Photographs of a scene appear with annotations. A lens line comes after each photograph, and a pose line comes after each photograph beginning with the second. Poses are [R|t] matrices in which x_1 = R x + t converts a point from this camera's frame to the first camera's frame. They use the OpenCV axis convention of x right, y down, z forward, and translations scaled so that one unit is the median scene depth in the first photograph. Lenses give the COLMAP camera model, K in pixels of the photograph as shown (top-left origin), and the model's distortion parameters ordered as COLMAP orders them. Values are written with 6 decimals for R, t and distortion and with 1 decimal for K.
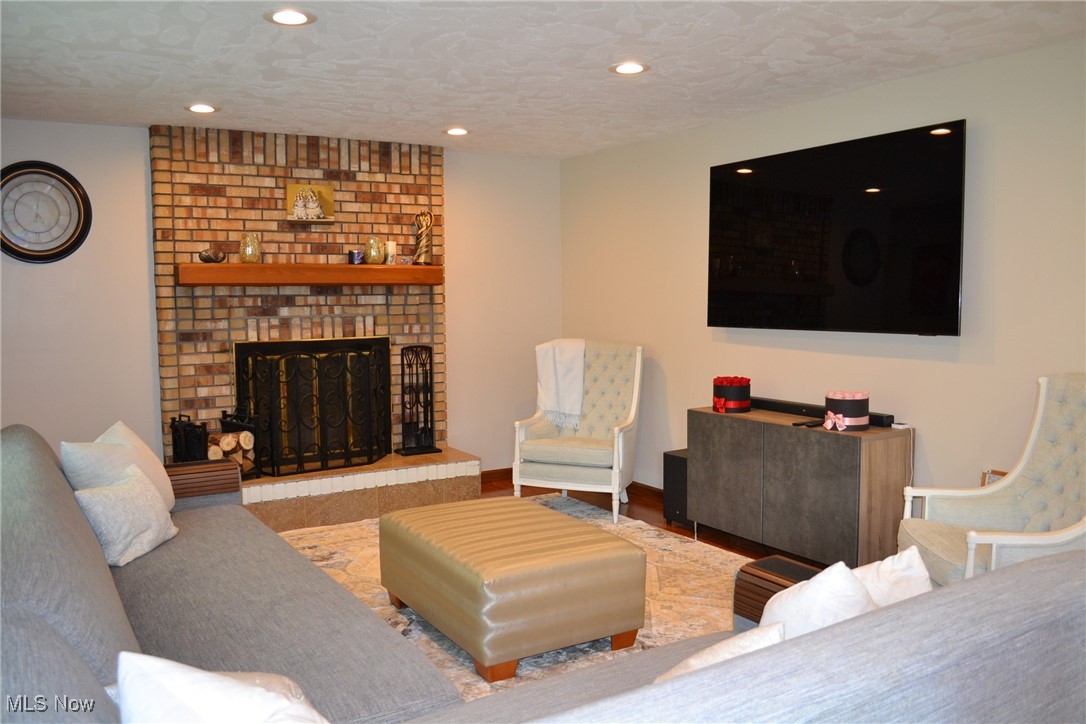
lens RADIAL K [[871.0, 0, 542.8], [0, 871.0, 366.7], [0, 0, 1]] dist [-0.082560, 0.006529]
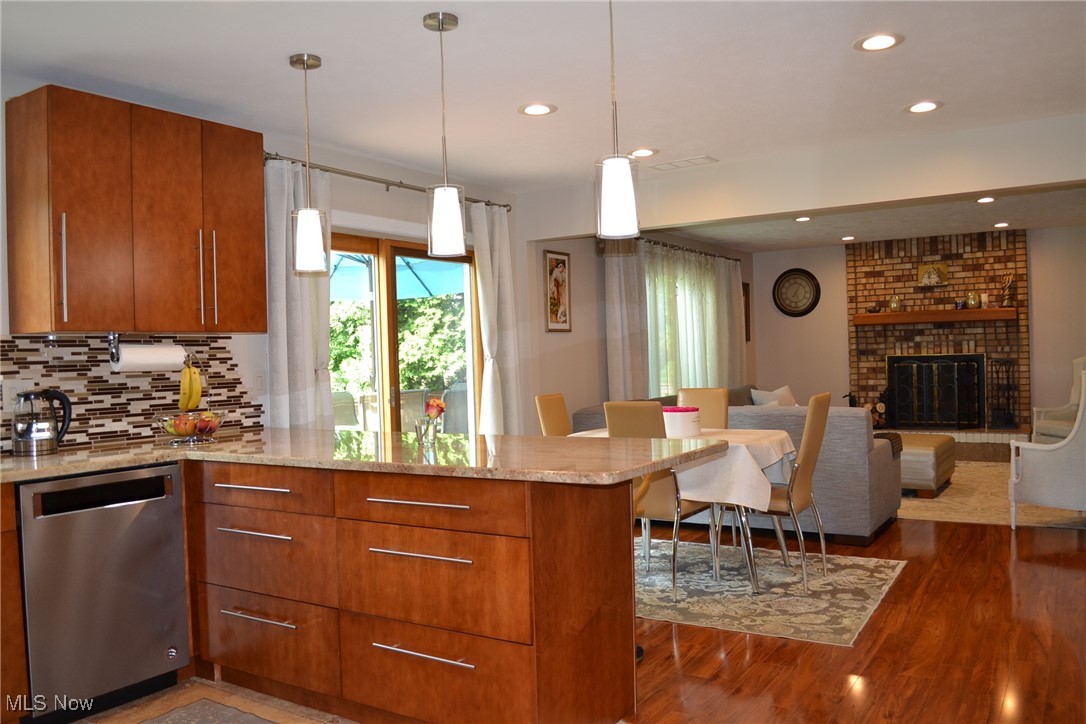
lens RADIAL K [[871.0, 0, 543.0], [0, 871.0, 360.2], [0, 0, 1]] dist [-0.082560, 0.006529]
pose [[0.420883, -0.000511, -0.907115, 0.952195], [-0.053657, 0.998235, -0.025458, 0.064291], [0.905527, 0.059388, 0.420112, -0.408766]]
